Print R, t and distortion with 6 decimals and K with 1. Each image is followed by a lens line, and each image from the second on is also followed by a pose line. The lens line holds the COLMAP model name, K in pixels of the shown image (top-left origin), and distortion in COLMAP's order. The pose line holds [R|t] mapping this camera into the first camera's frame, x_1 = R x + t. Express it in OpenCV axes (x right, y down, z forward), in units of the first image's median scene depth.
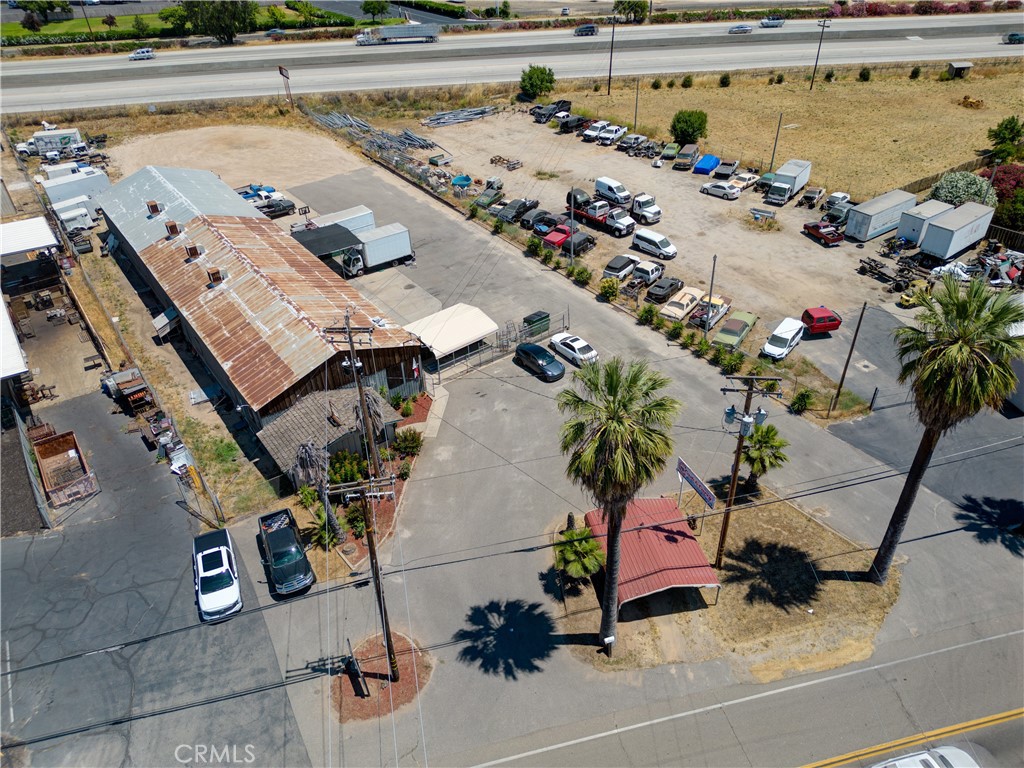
lens RADIAL K [[712.3, 0, 512.0], [0, 712.3, 384.0], [0, 0, 1]] dist [0.059541, -0.046526]
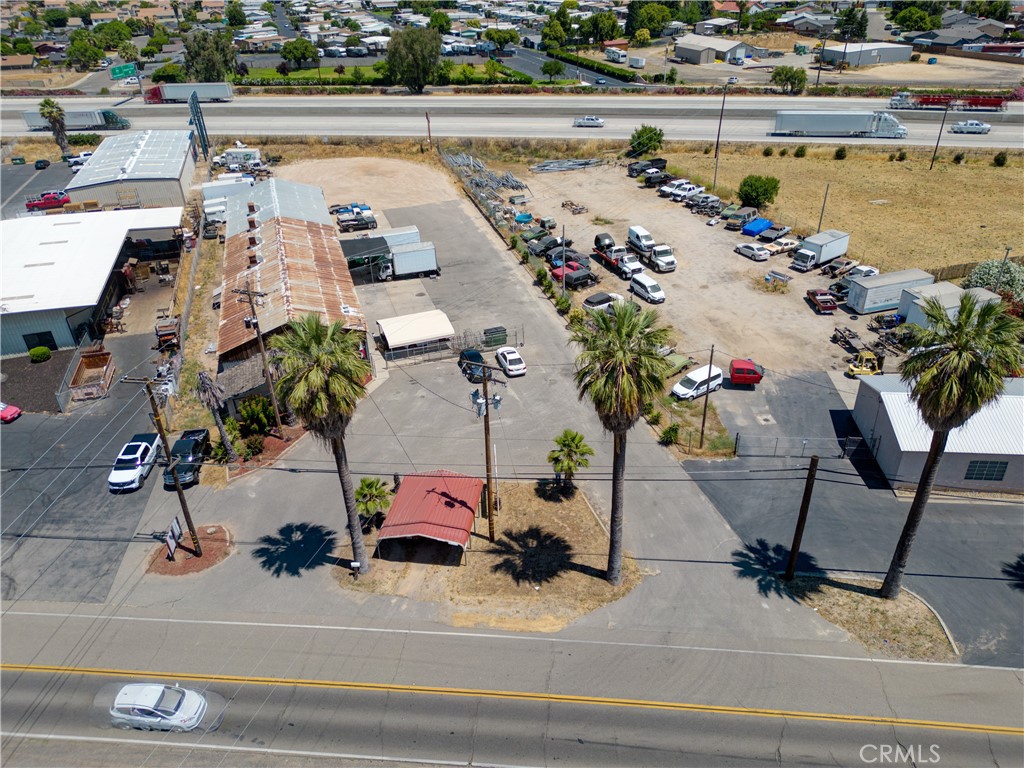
lens RADIAL K [[712.3, 0, 512.0], [0, 712.3, 384.0], [0, 0, 1]] dist [0.059541, -0.046526]
pose [[0.947373, 0.167664, -0.272715, 0.279329], [-0.187073, 0.981240, -0.046603, 0.026977], [0.259785, 0.095168, 0.960966, -0.051909]]
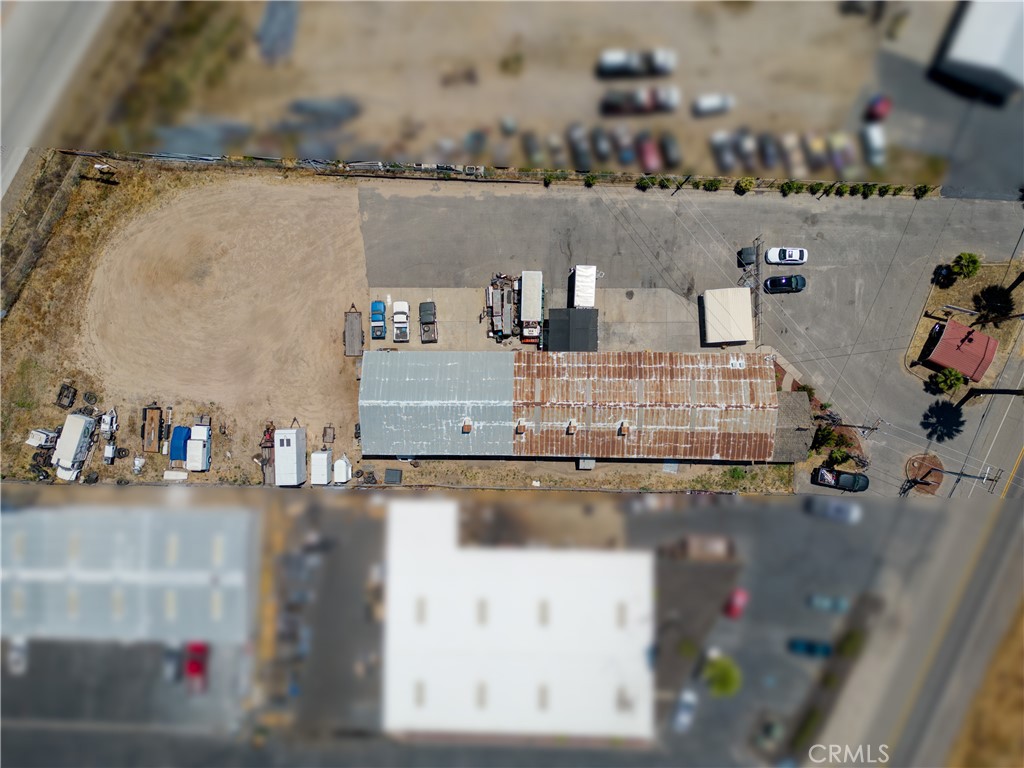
lens RADIAL K [[712.3, 0, 512.0], [0, 712.3, 384.0], [0, 0, 1]] dist [0.059541, -0.046526]
pose [[0.600257, -0.799645, 0.016075, -0.348469], [0.485657, 0.380382, 0.787049, -0.986813], [-0.635475, -0.464625, 0.616681, 0.216029]]
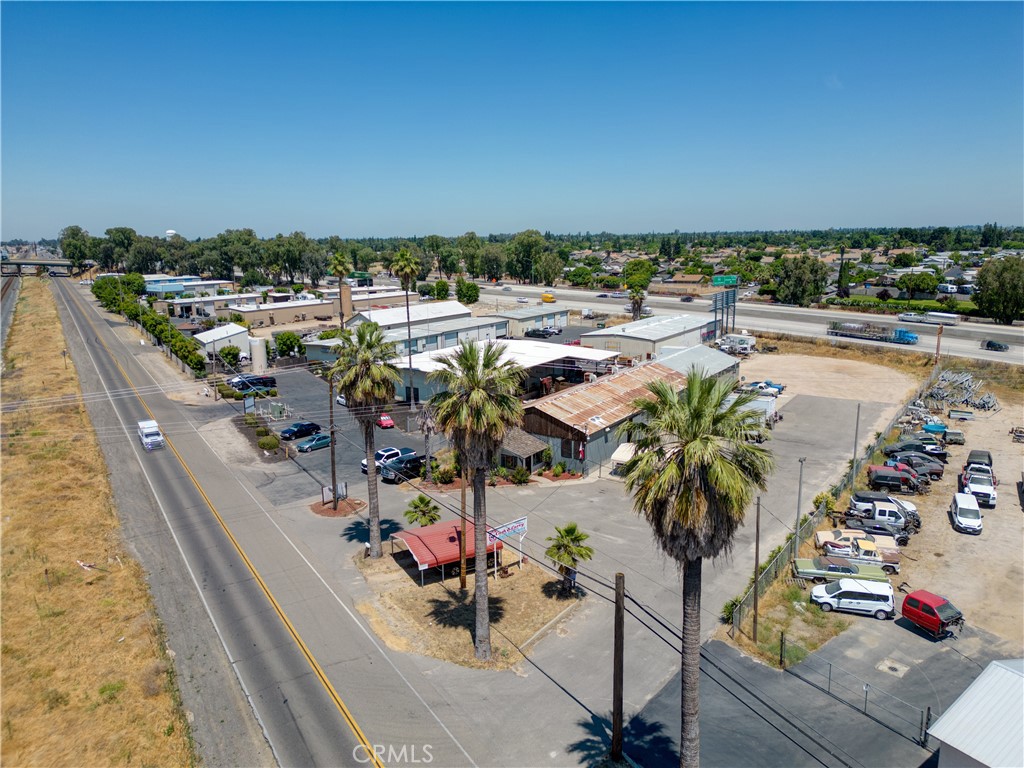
lens RADIAL K [[712.3, 0, 512.0], [0, 712.3, 384.0], [0, 0, 1]] dist [0.059541, -0.046526]
pose [[0.334292, 0.219521, -0.916548, 0.634394], [-0.550187, 0.835041, -0.000670, -0.034453], [0.765208, 0.504497, 0.399925, 0.198432]]
